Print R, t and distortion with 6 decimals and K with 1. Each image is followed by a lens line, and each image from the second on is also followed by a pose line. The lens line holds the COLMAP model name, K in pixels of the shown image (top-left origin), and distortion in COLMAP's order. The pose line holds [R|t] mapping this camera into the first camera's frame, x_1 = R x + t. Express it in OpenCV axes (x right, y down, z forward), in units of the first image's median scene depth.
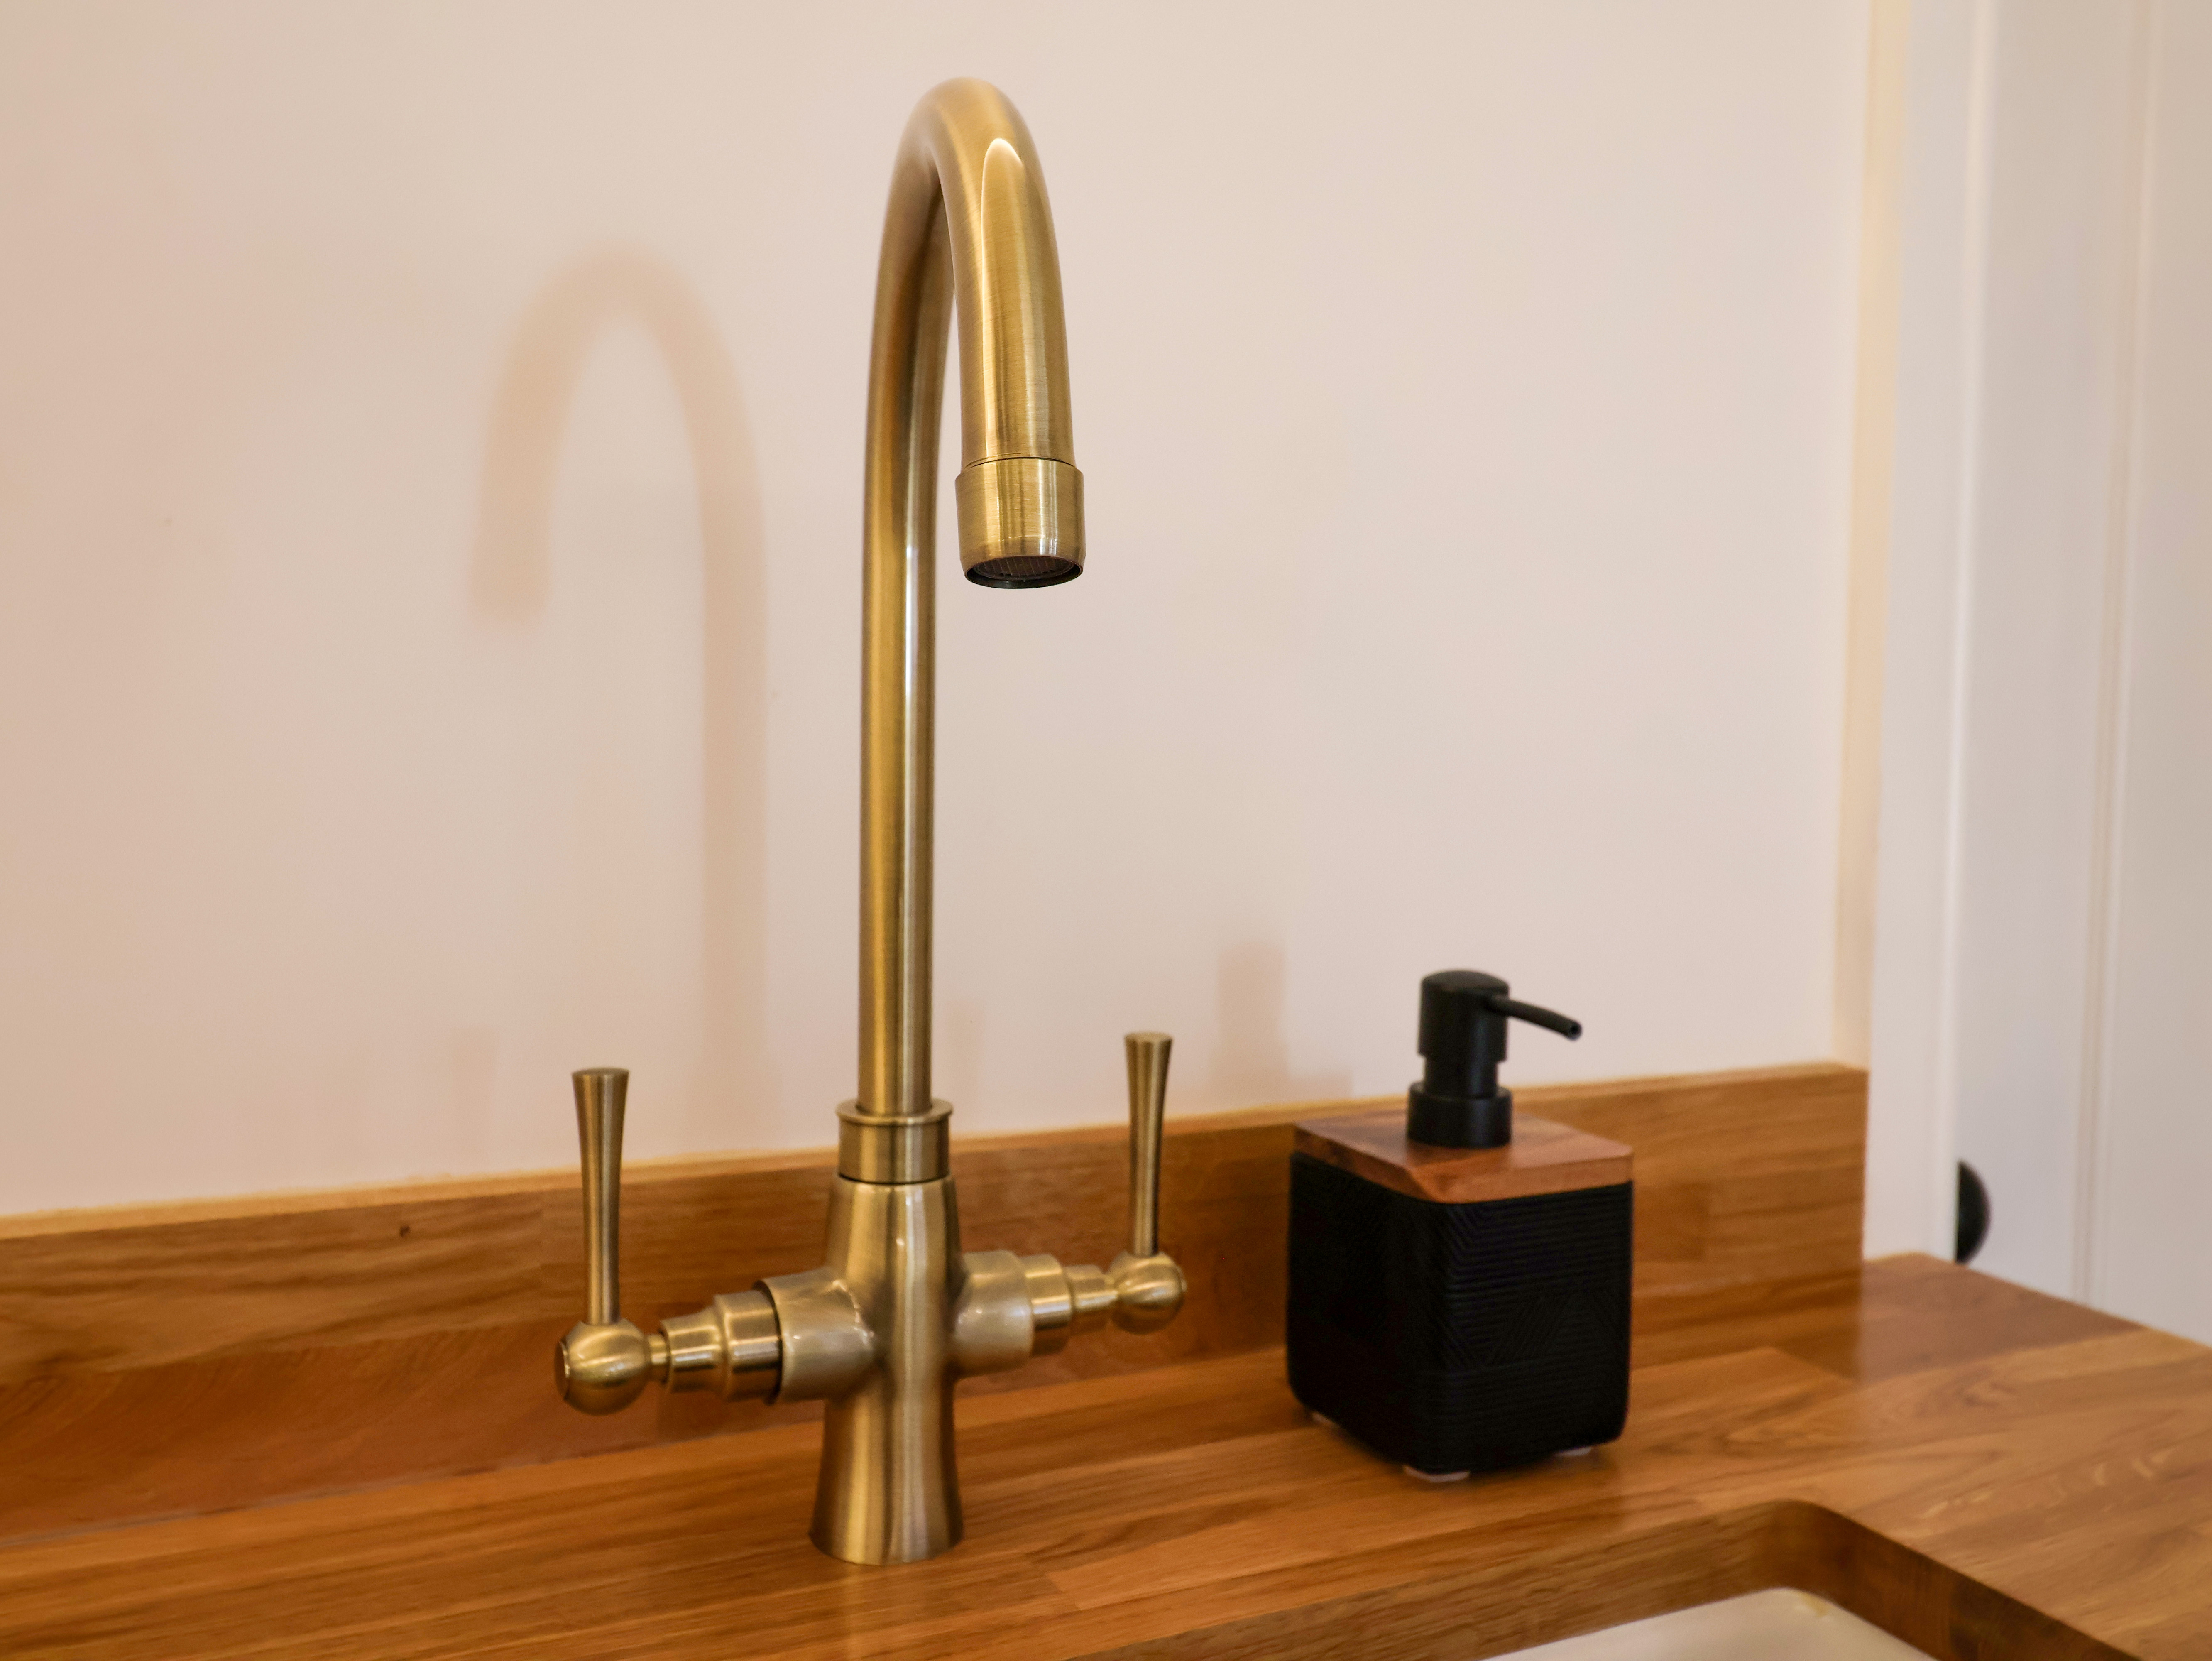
lens RADIAL K [[1936.8, 0, 1106.0], [0, 1936.8, 830.5], [0, 0, 1]] dist [-0.002121, 0.003338]
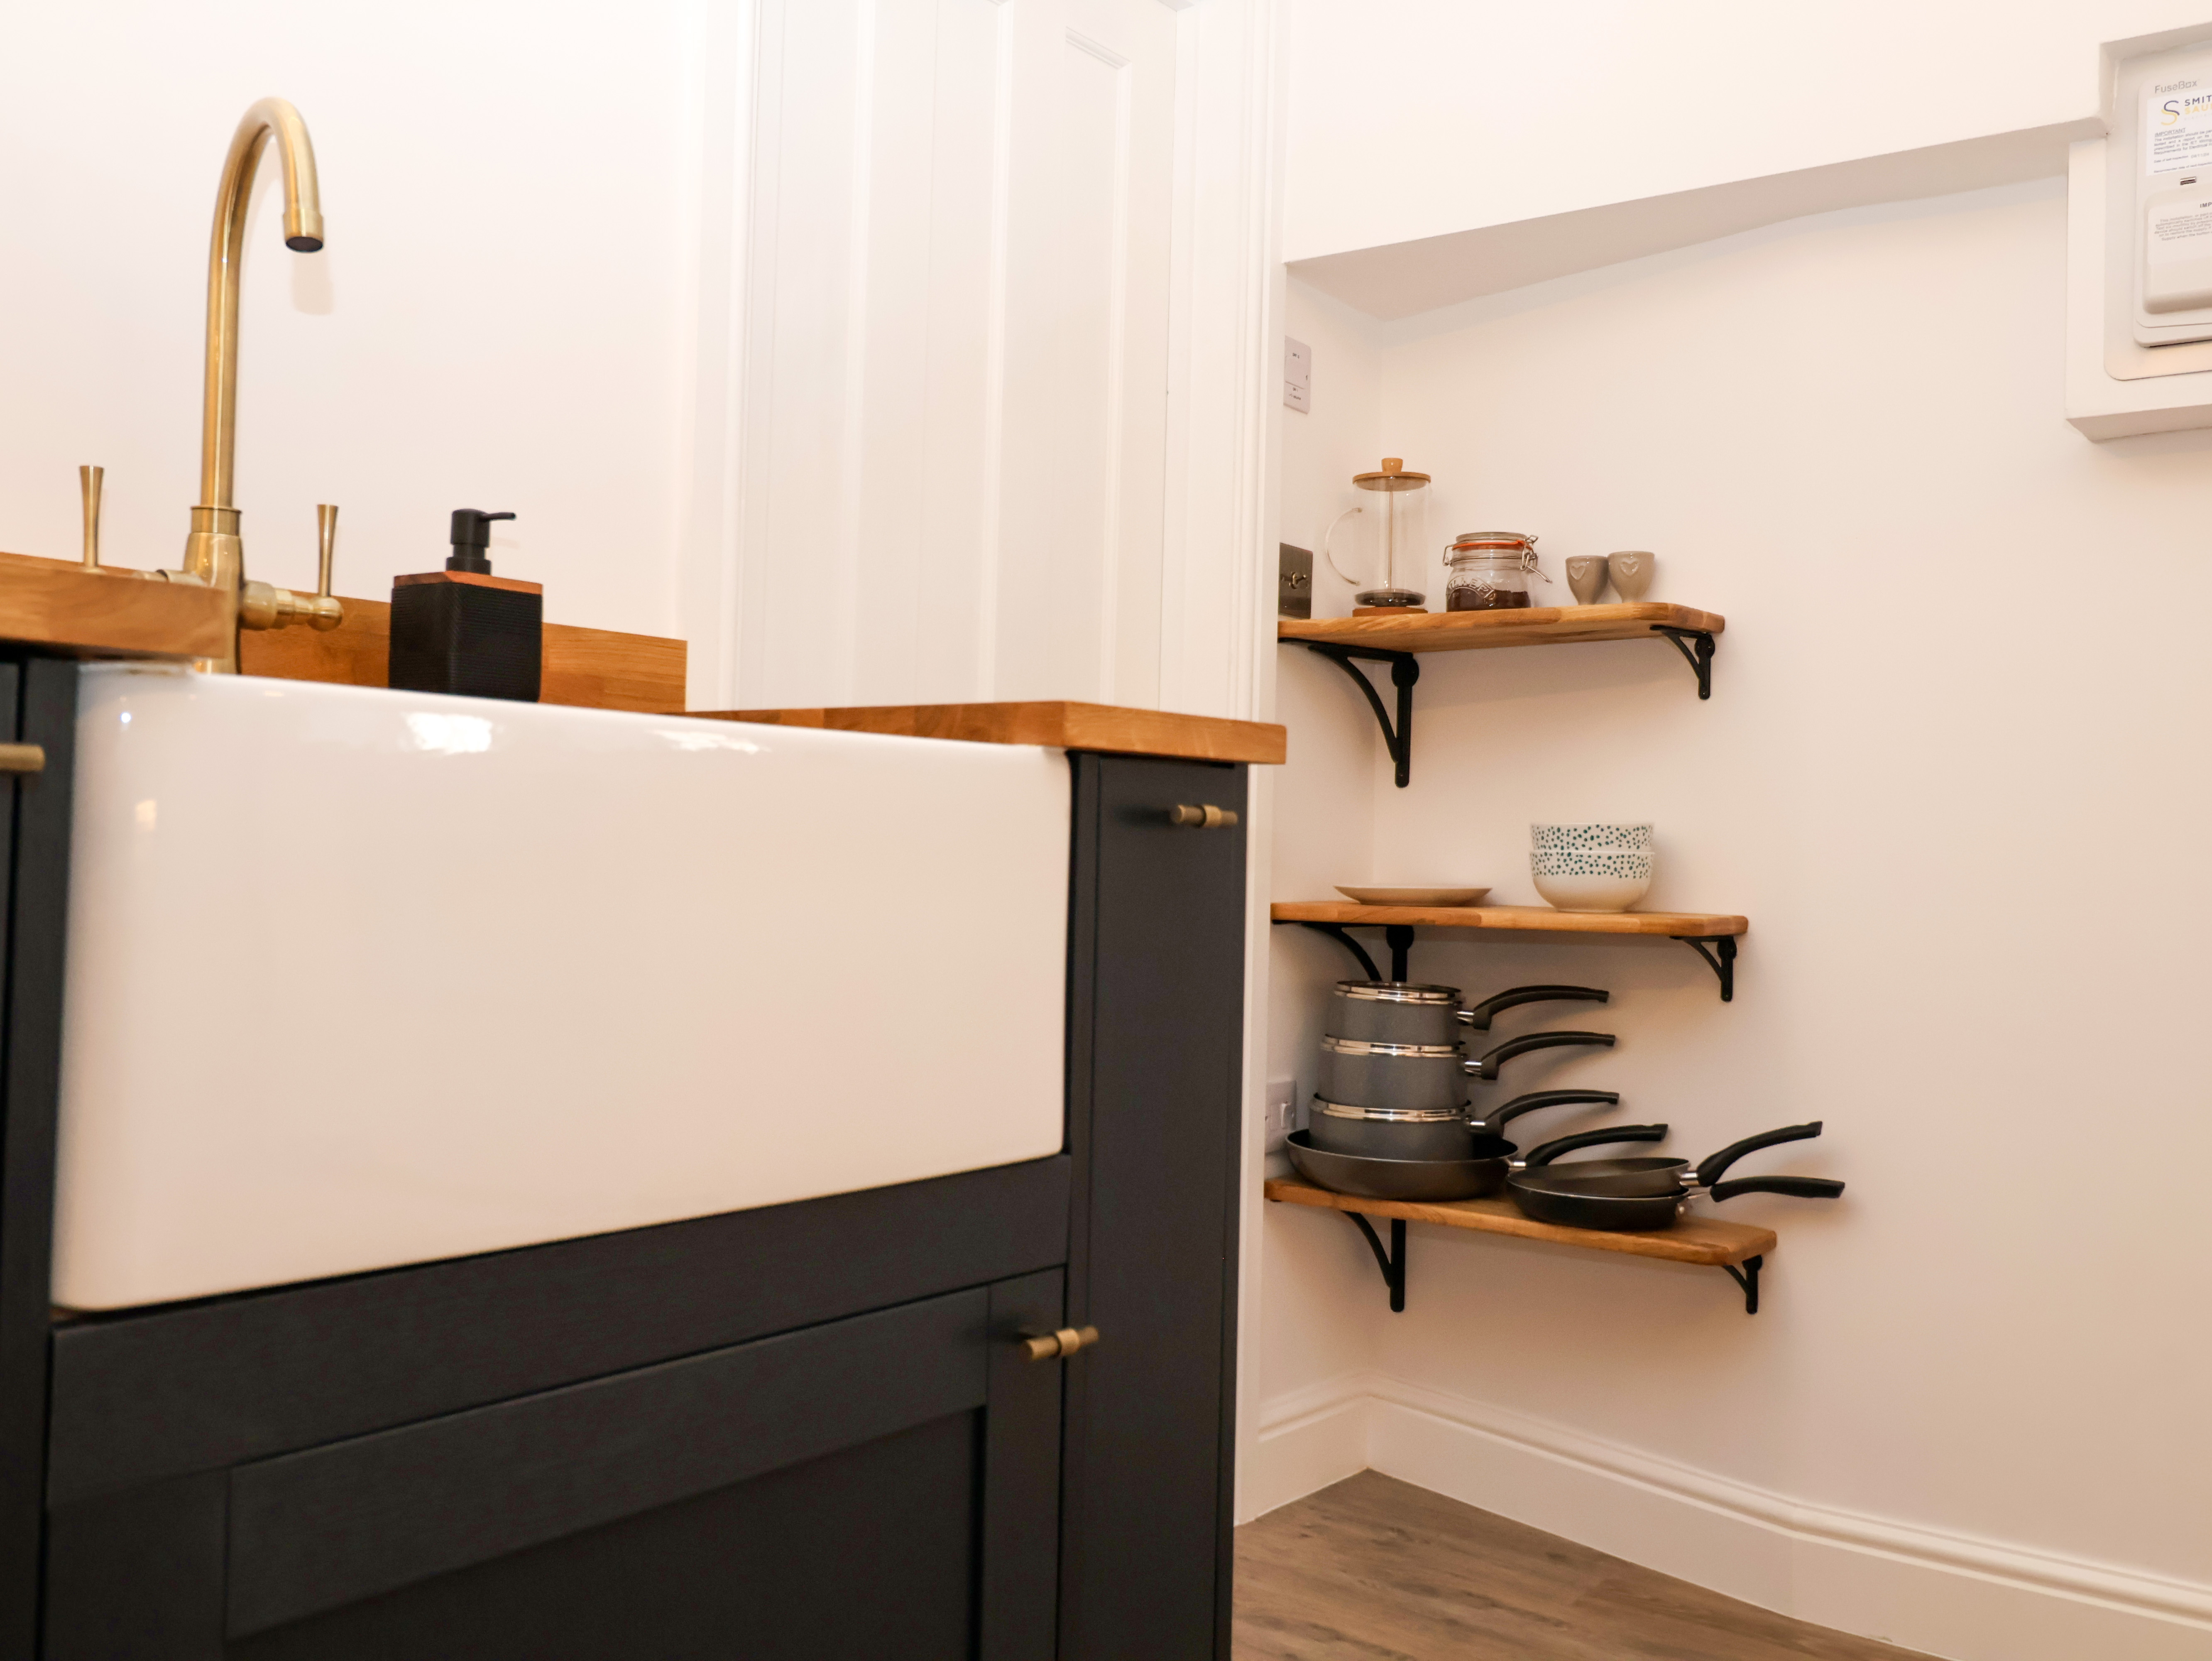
lens RADIAL K [[1936.8, 0, 1106.0], [0, 1936.8, 830.5], [0, 0, 1]] dist [-0.002121, 0.003338]
pose [[0.906175, 0.020934, 0.422385, -0.101817], [0.005597, 0.998093, -0.061473, 0.621126], [-0.422866, 0.058069, 0.904330, -1.445210]]
